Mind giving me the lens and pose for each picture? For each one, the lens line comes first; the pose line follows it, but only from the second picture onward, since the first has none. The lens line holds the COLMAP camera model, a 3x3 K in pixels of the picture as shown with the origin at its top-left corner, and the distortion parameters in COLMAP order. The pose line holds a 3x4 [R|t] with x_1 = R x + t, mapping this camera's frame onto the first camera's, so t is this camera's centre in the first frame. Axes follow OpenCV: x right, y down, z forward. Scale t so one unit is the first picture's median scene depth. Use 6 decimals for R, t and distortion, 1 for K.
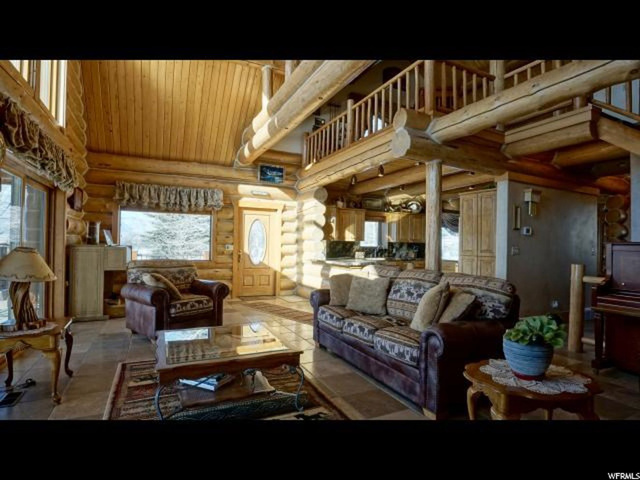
lens RADIAL K [[345.2, 0, 319.6], [0, 345.2, 237.3], [0, 0, 1]] dist [-0.018244, 0.002806]
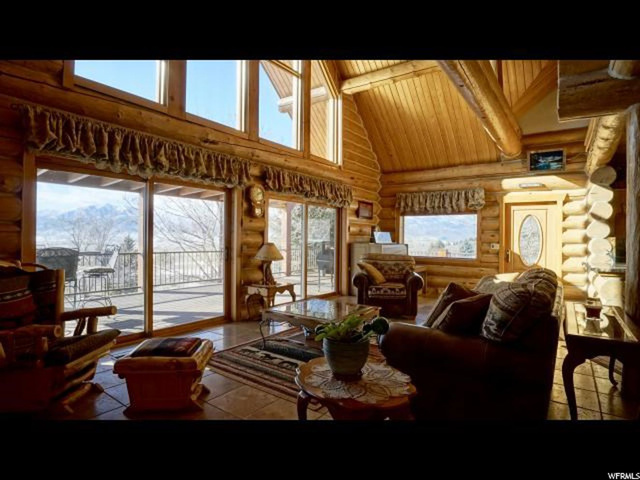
lens RADIAL K [[345.2, 0, 325.8], [0, 345.2, 236.3], [0, 0, 1]] dist [-0.018244, 0.002806]
pose [[0.483976, -0.016042, -0.874934, 0.391425], [0.010524, 0.999866, -0.012511, 0.009231], [0.875018, -0.003153, 0.484081, 0.136267]]
